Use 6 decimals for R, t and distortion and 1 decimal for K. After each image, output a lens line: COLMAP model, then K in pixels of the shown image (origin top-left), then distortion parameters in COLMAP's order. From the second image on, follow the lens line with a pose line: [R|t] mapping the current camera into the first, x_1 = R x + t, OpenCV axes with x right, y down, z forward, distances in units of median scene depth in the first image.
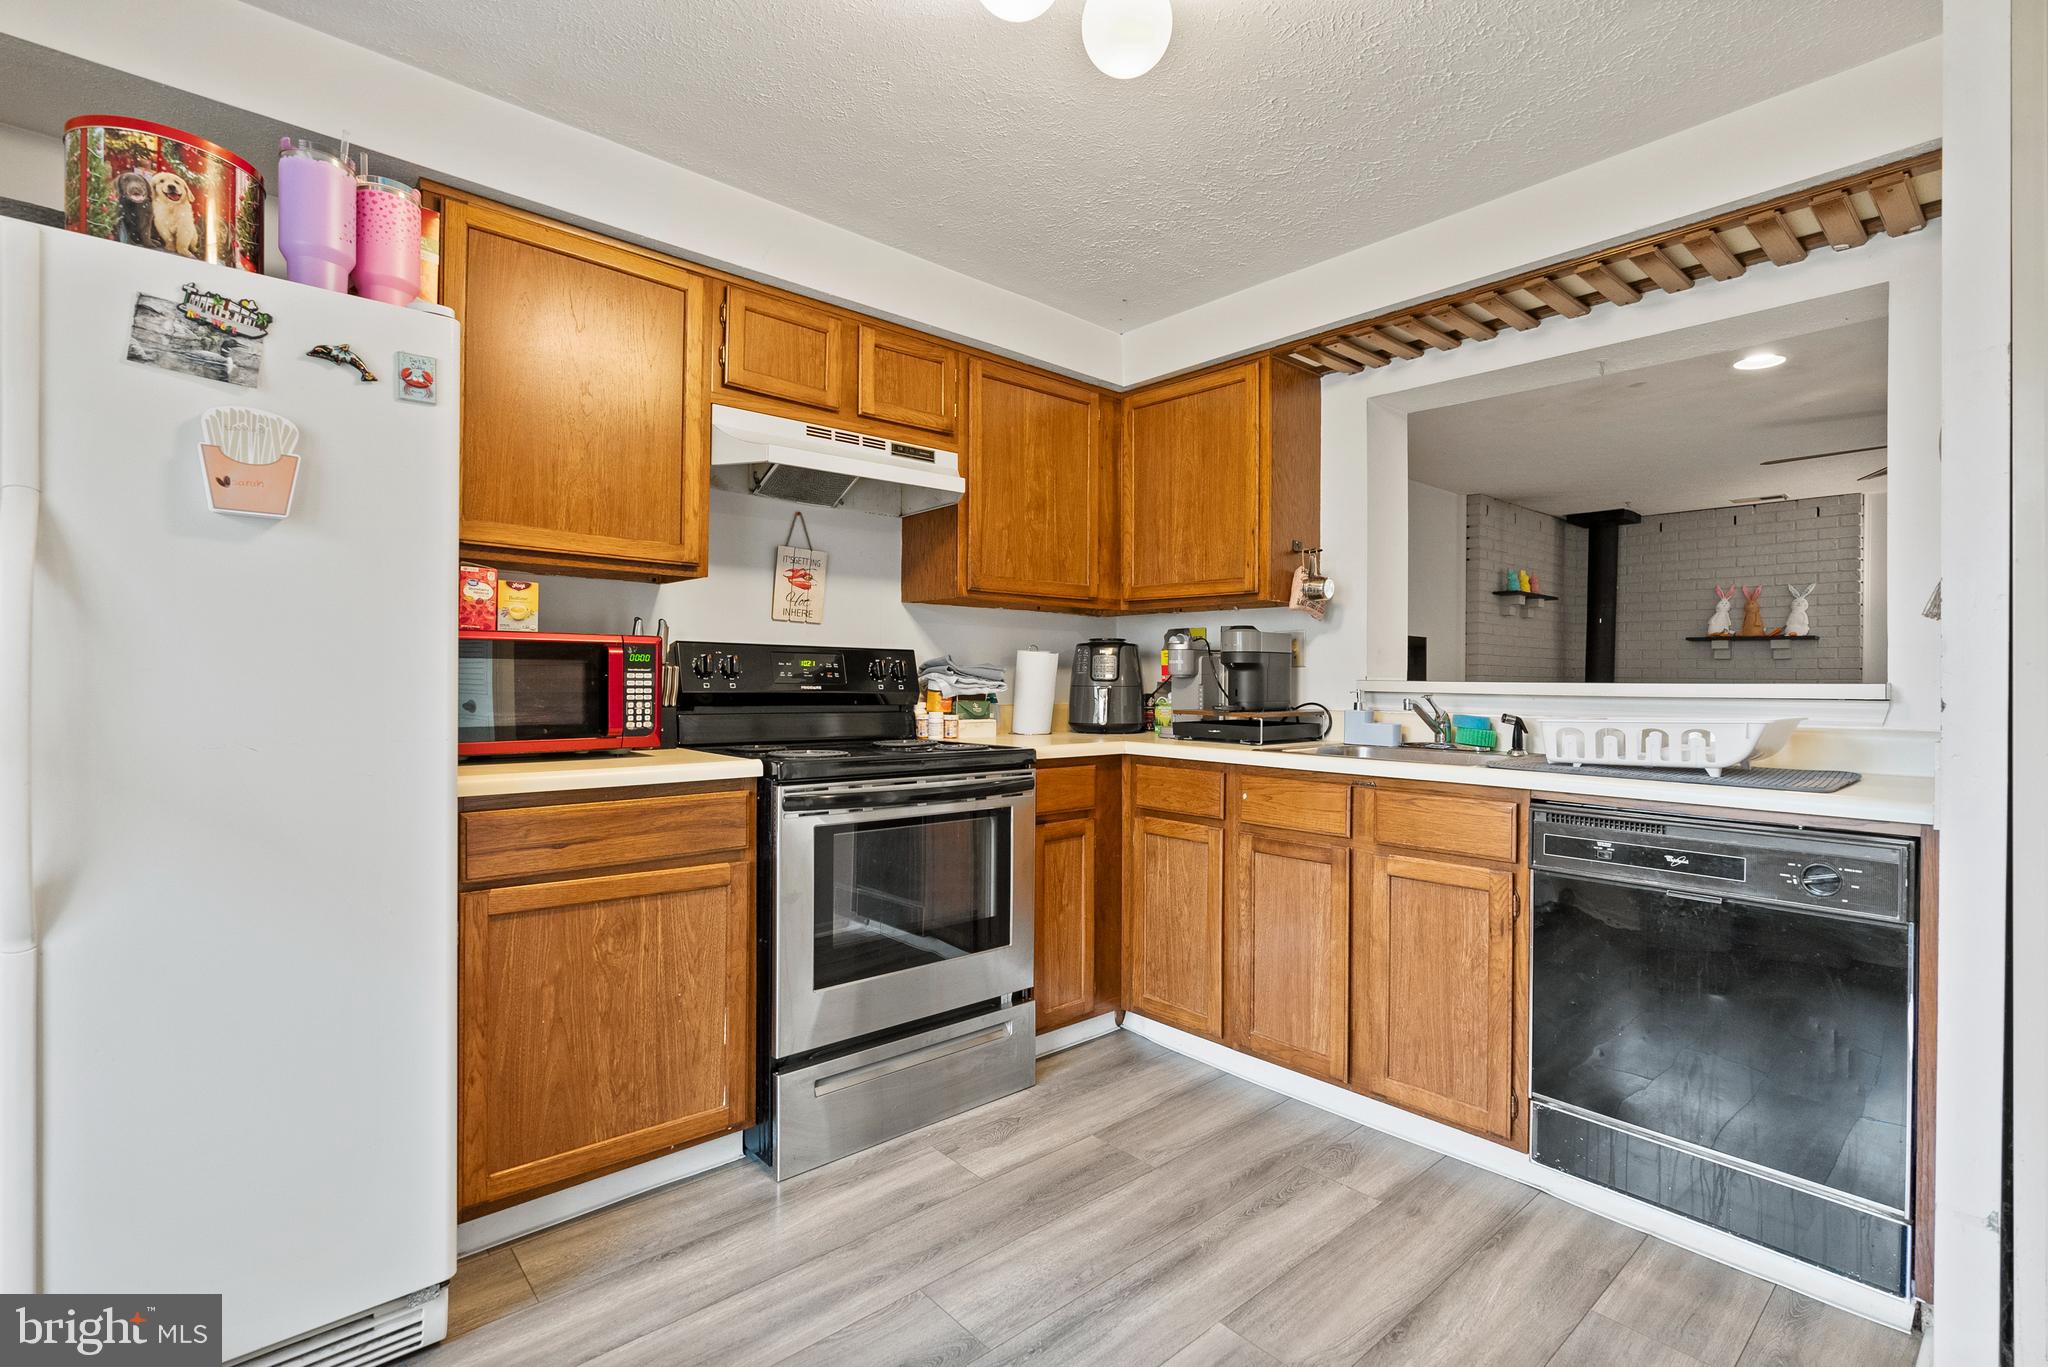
lens RADIAL K [[928.1, 0, 1044.1], [0, 928.1, 680.7], [0, 0, 1]] dist [-0.010526, 0.004269]
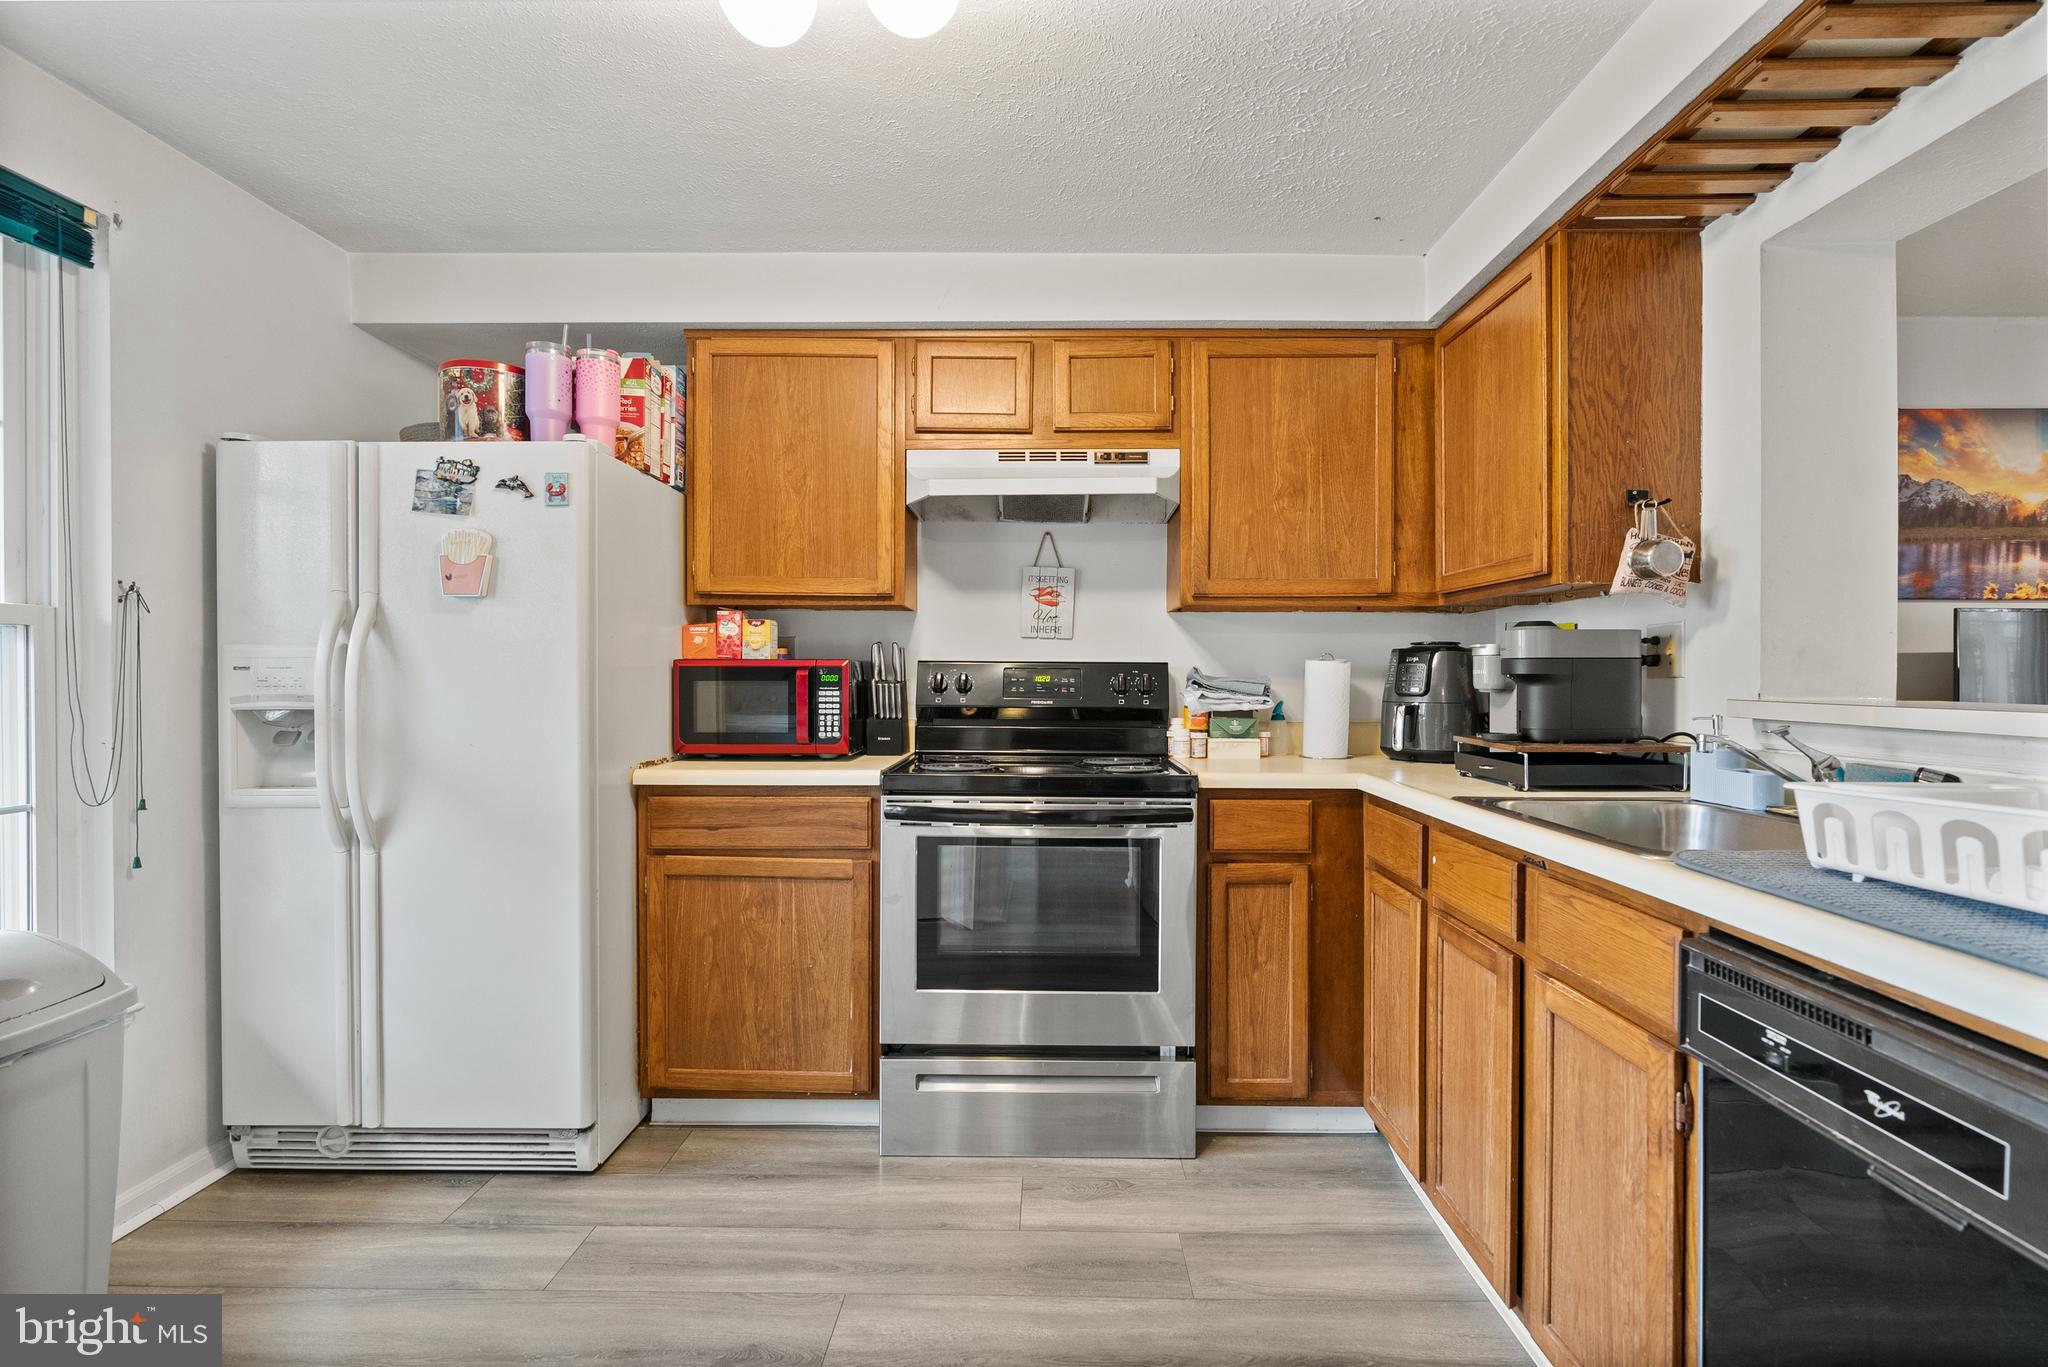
lens RADIAL K [[928.1, 0, 1037.3], [0, 928.1, 684.5], [0, 0, 1]] dist [-0.010526, 0.004269]
pose [[0.738088, -0.000628, -0.674704, 0.520264], [0.002569, 0.999995, 0.001880, -0.016667], [0.674700, -0.003121, 0.738086, 0.277995]]
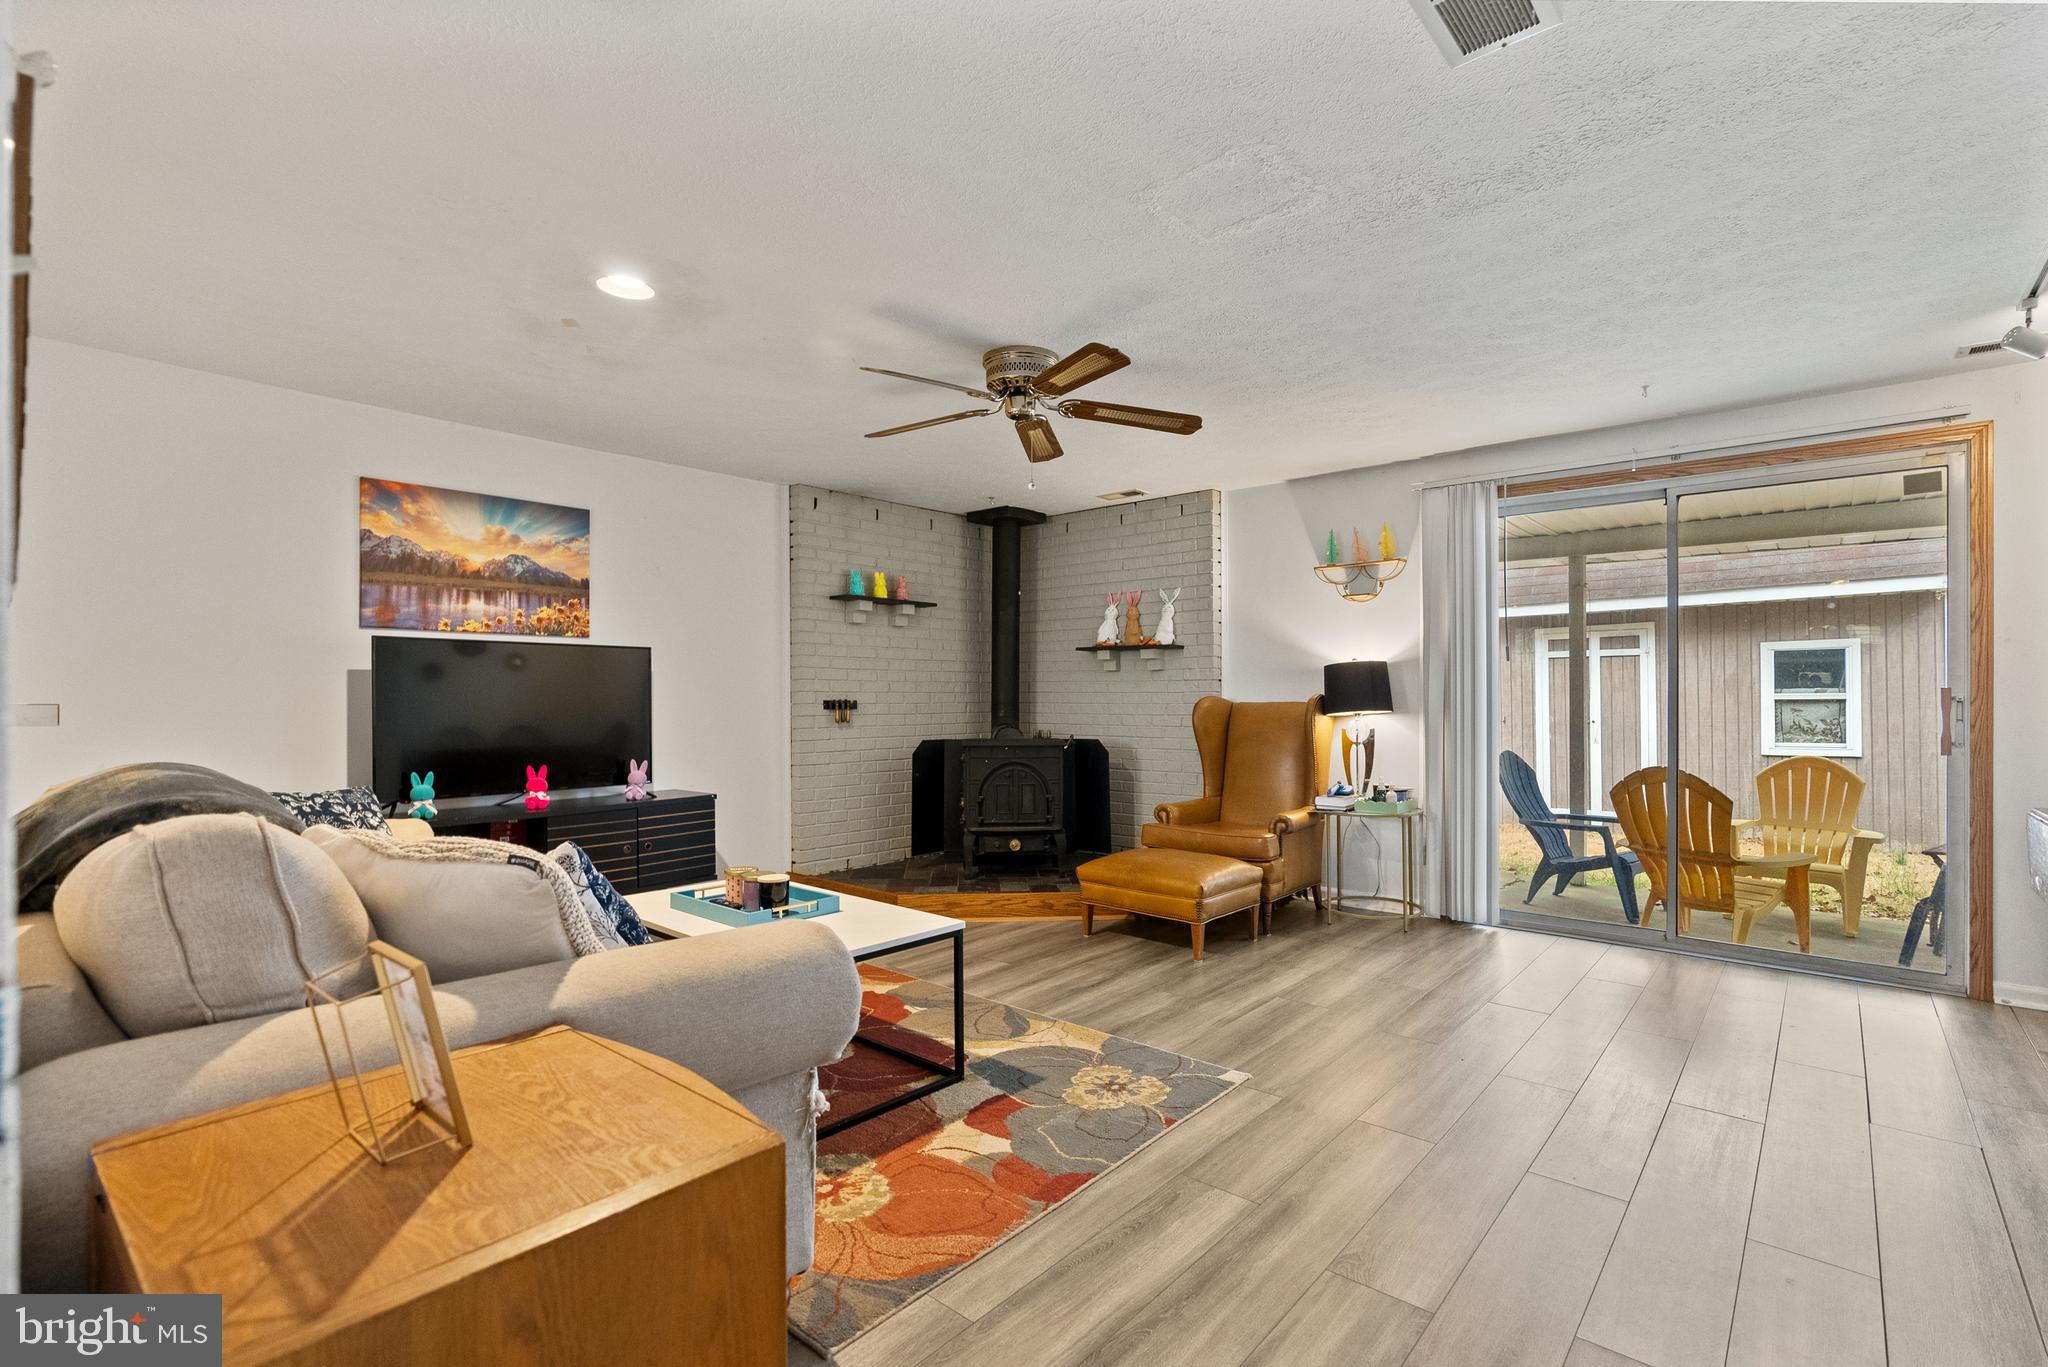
lens RADIAL K [[928.1, 0, 1037.9], [0, 928.1, 696.7], [0, 0, 1]] dist [-0.010526, 0.004269]
pose [[0.992421, -0.009608, 0.122508, 1.545061], [0.009861, 0.999950, -0.001463, 0.007494], [-0.122488, 0.002660, 0.992466, 0.275381]]
